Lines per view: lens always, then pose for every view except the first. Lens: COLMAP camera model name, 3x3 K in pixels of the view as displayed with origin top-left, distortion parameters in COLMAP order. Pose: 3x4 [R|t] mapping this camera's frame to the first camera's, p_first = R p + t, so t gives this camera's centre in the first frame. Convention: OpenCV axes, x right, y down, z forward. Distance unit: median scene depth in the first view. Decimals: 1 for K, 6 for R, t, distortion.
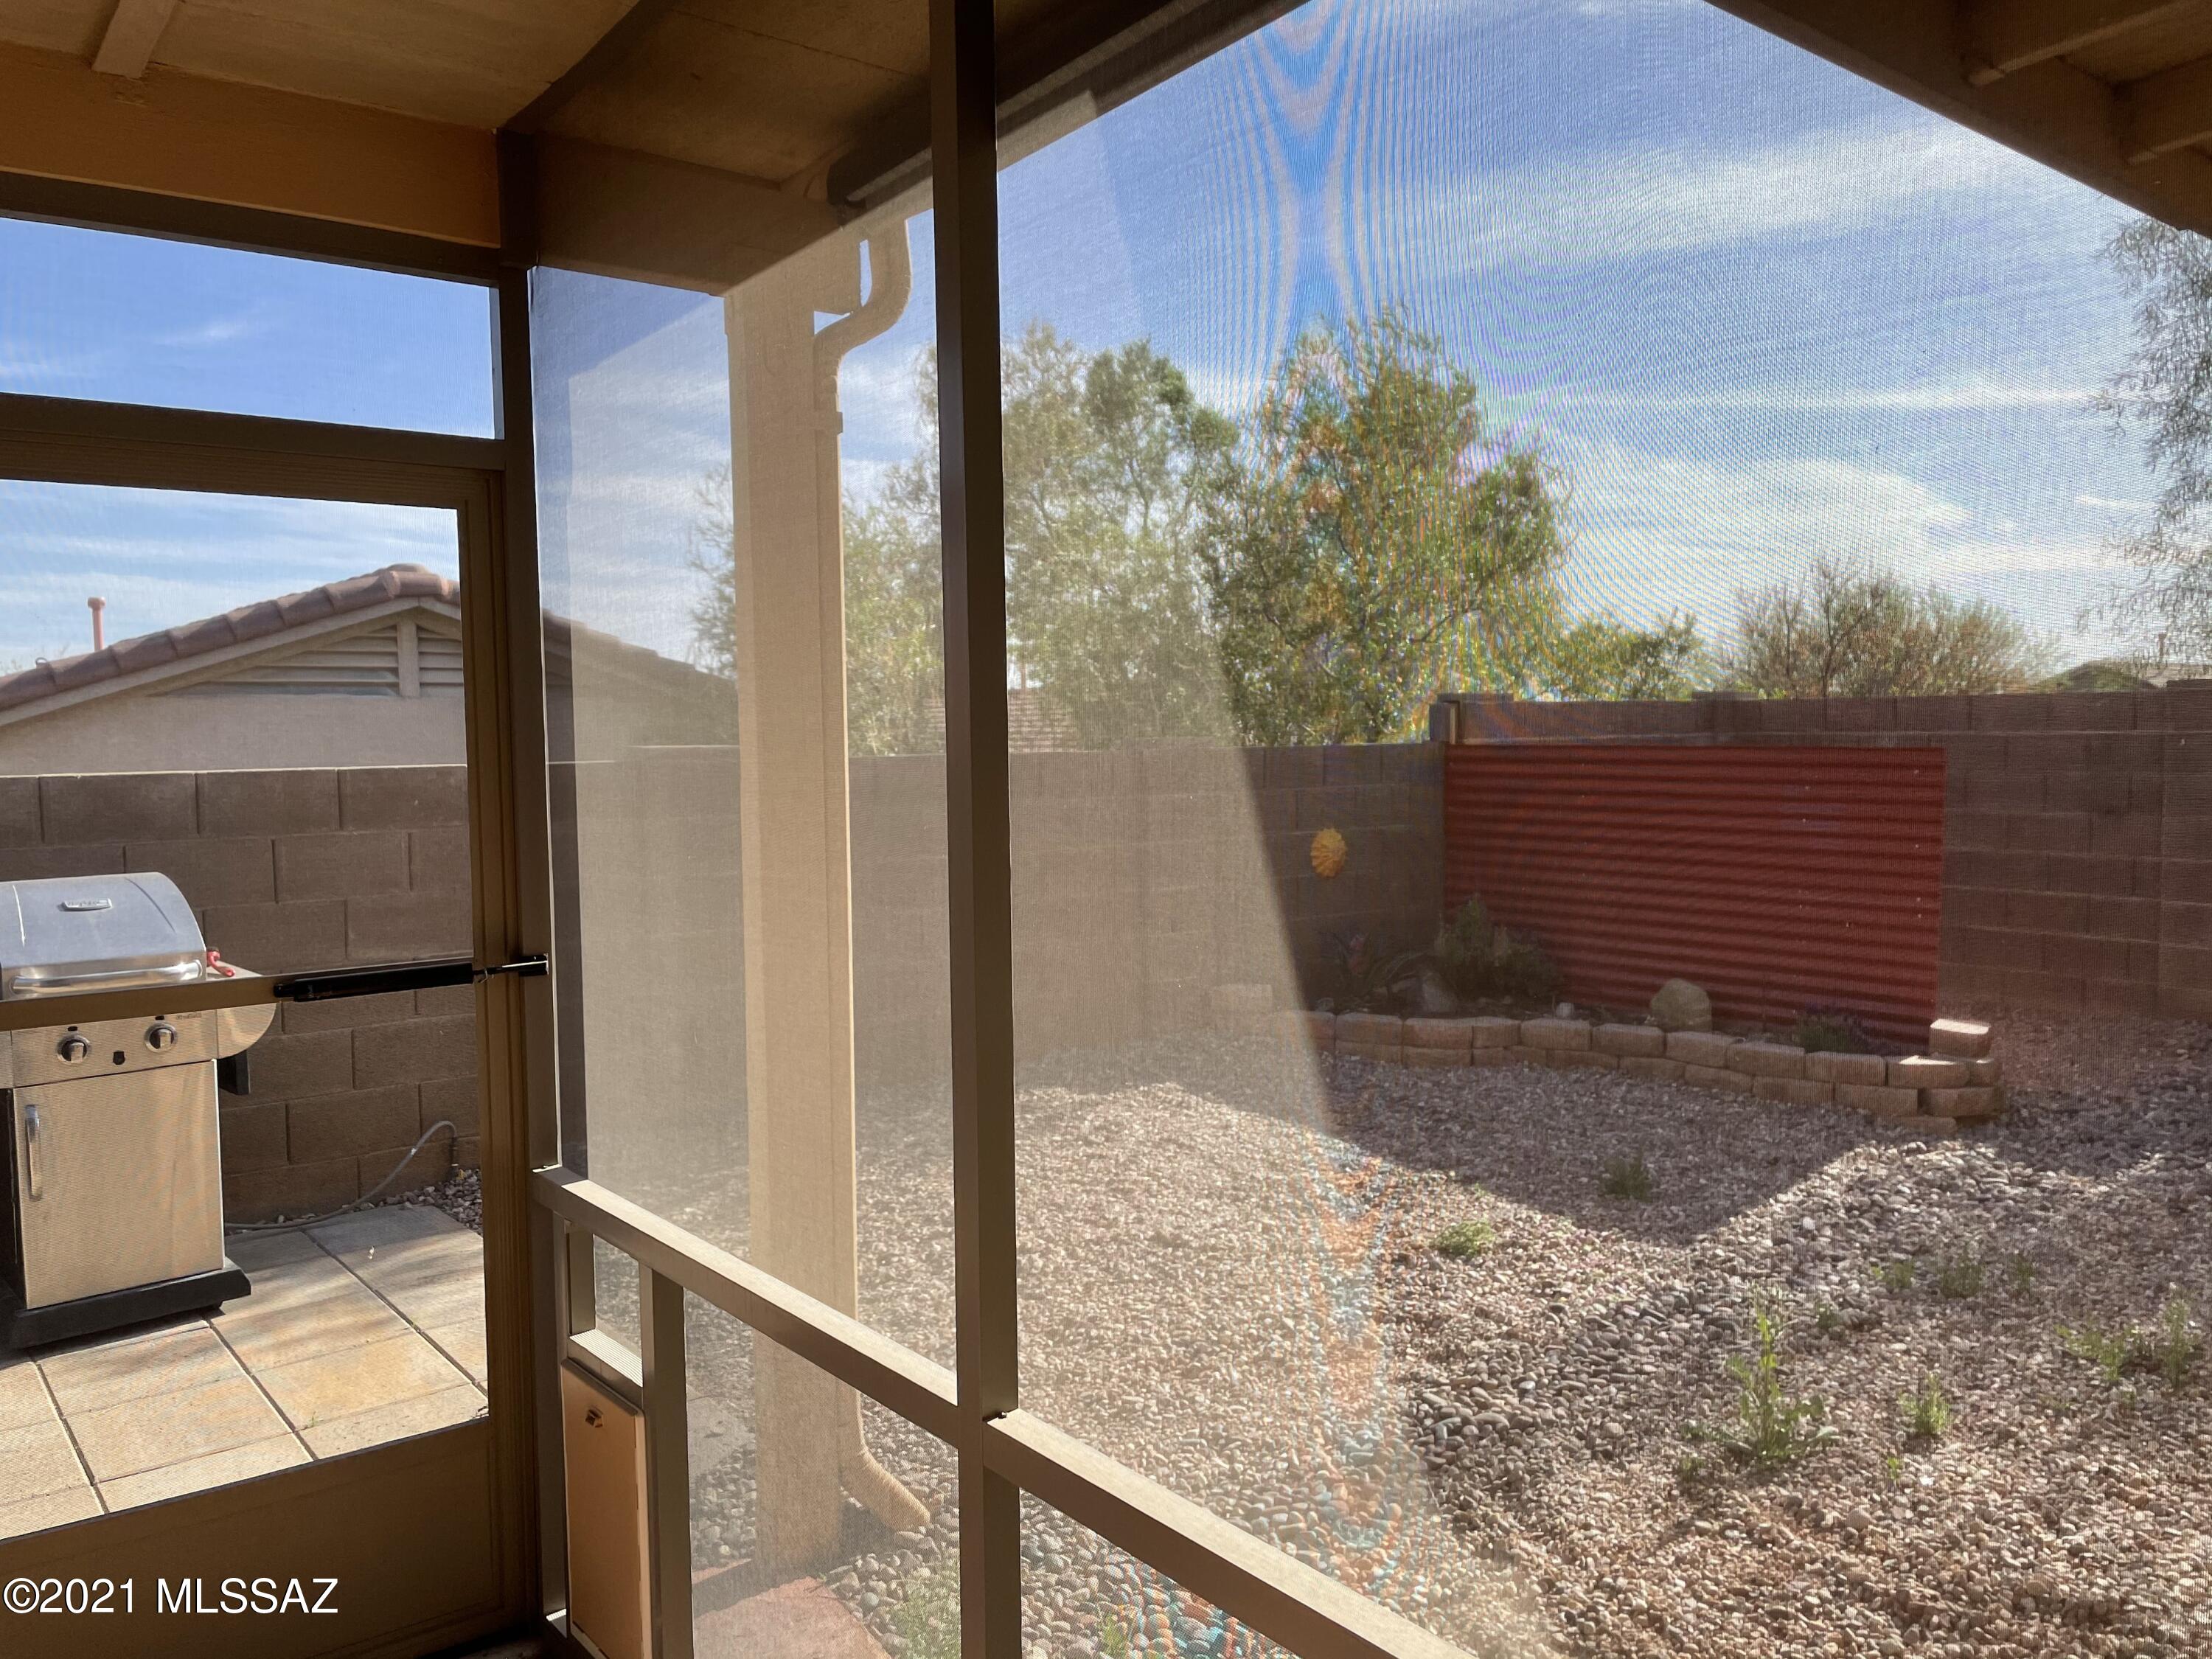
lens RADIAL K [[1671.9, 0, 1101.9], [0, 1671.9, 837.1], [0, 0, 1]] dist [0.091139, -0.117213]
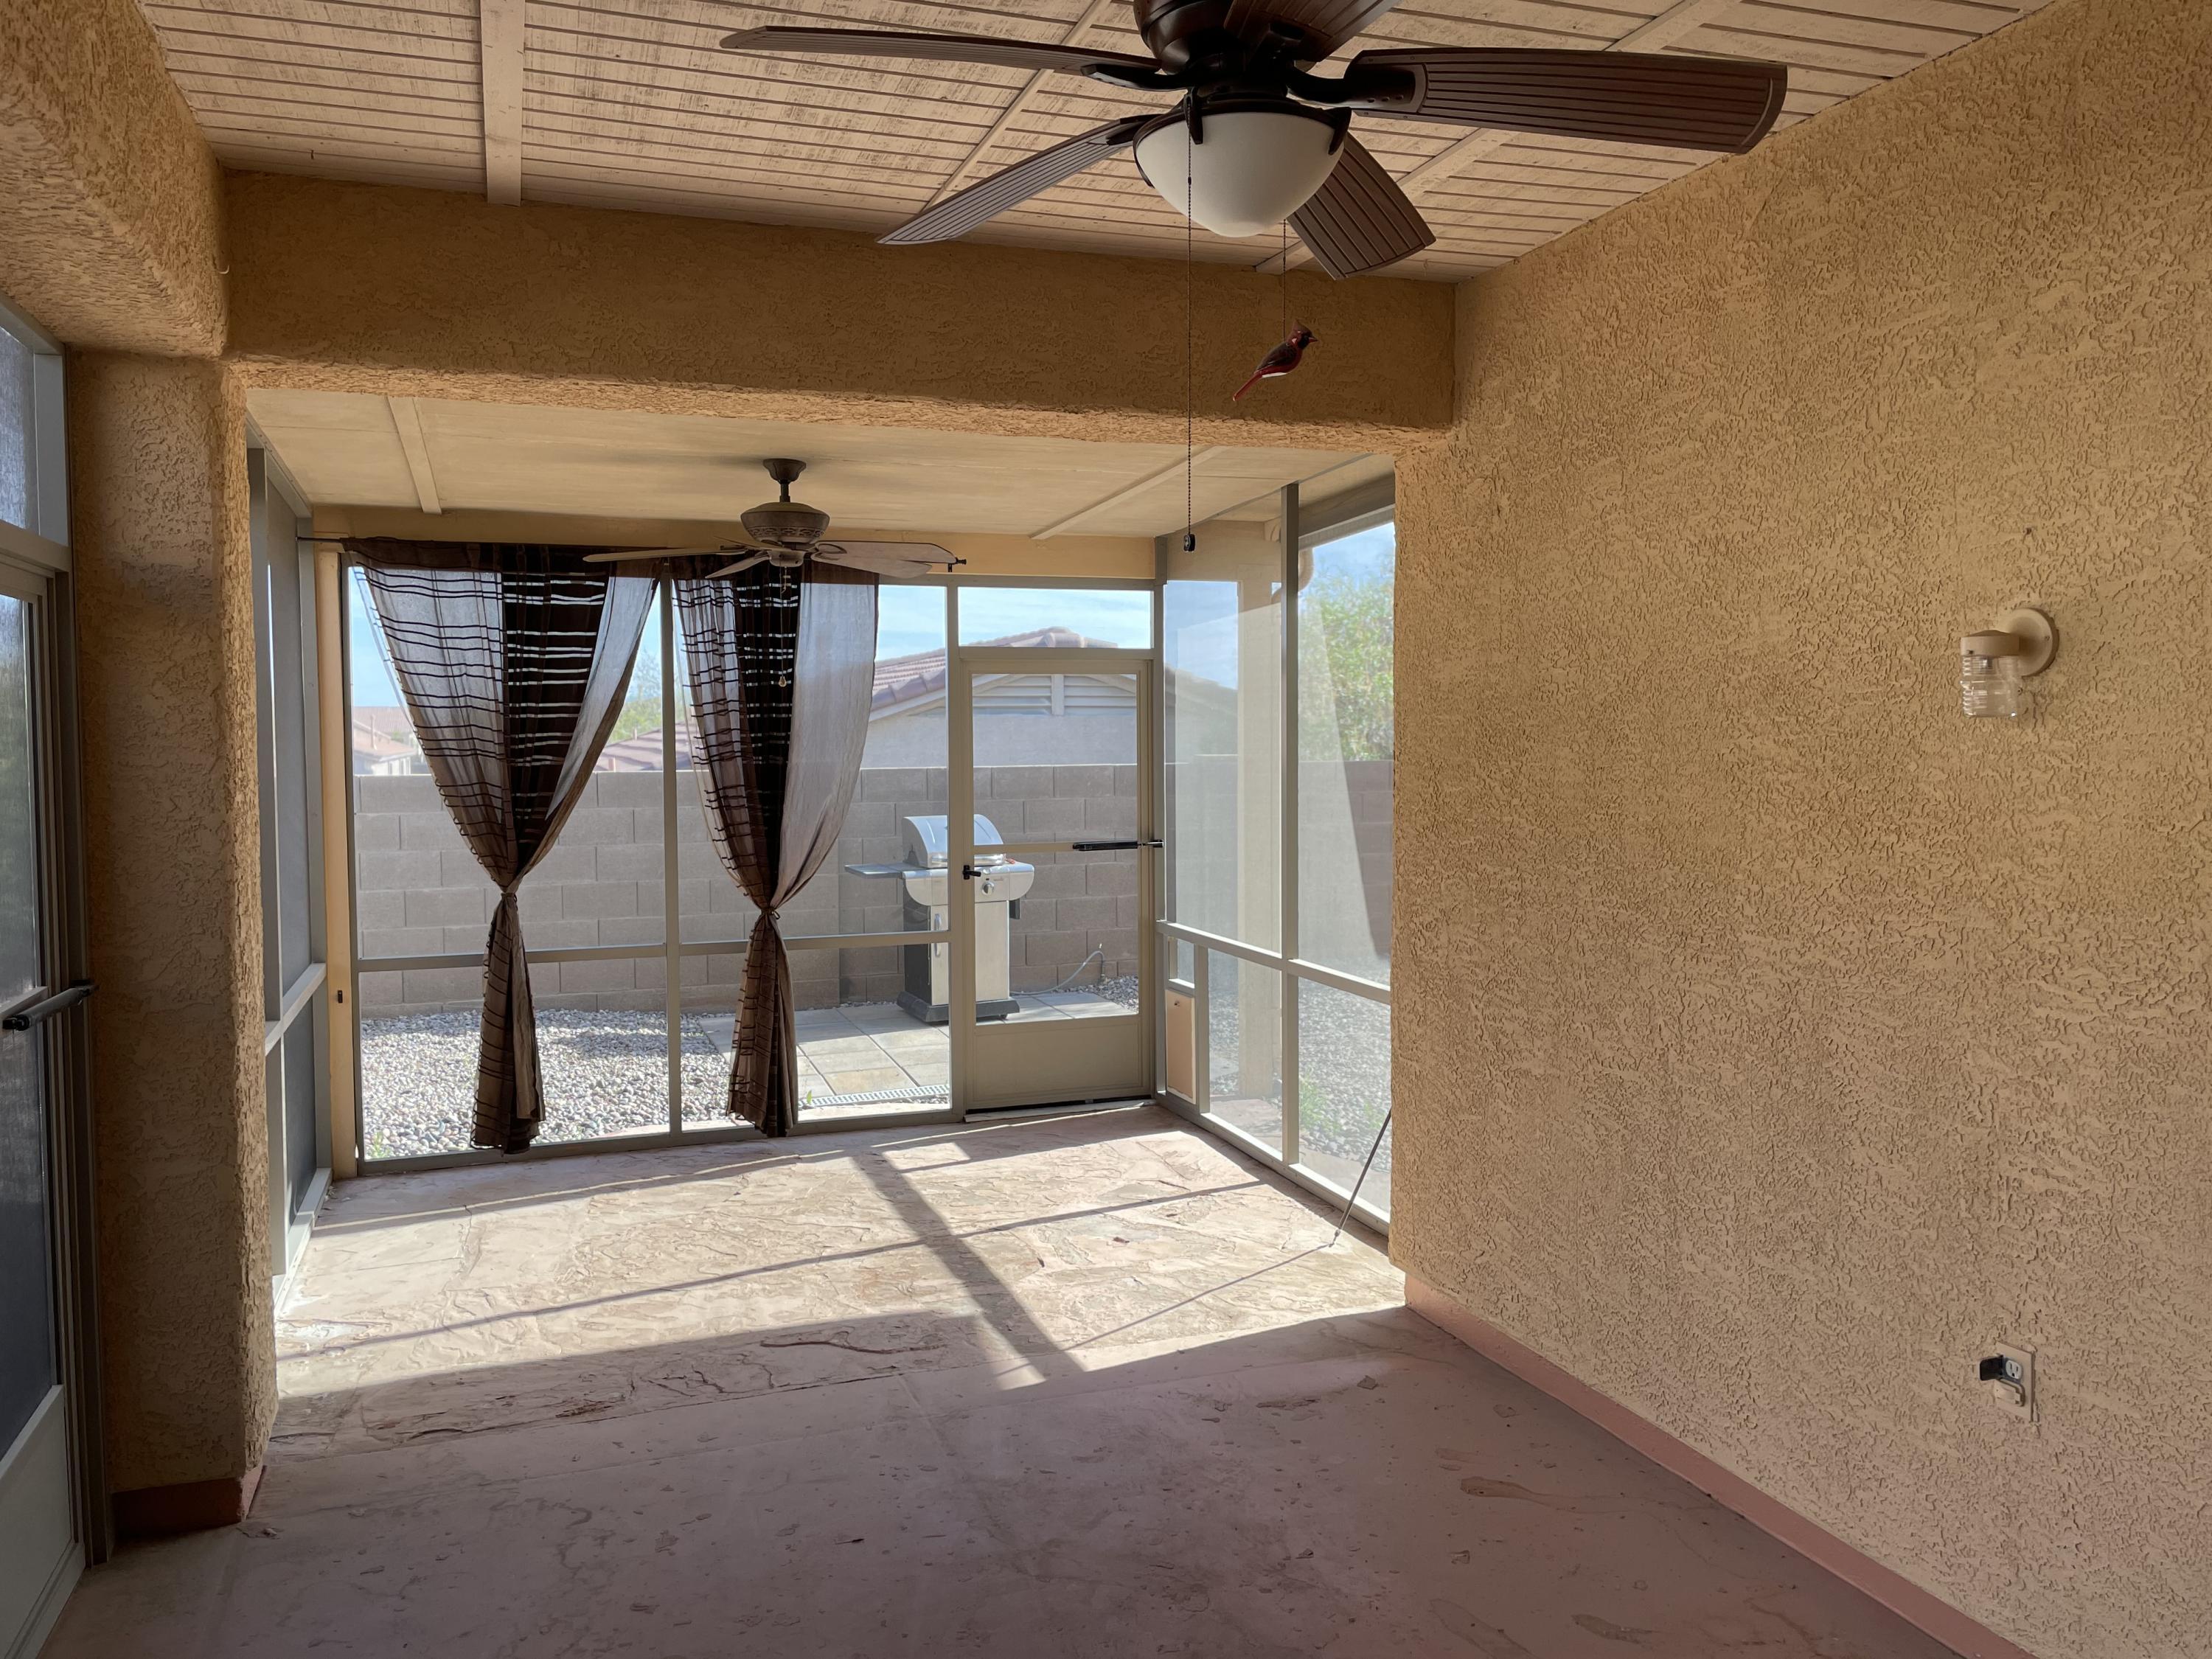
lens RADIAL K [[1671.9, 0, 1101.1], [0, 1671.9, 828.4], [0, 0, 1]] dist [0.091139, -0.117213]
pose [[0.945174, 0.025930, -0.325537, 0.273902], [-0.026621, 0.999643, 0.002331, 0.030561], [0.325481, 0.006463, 0.945527, -0.954474]]
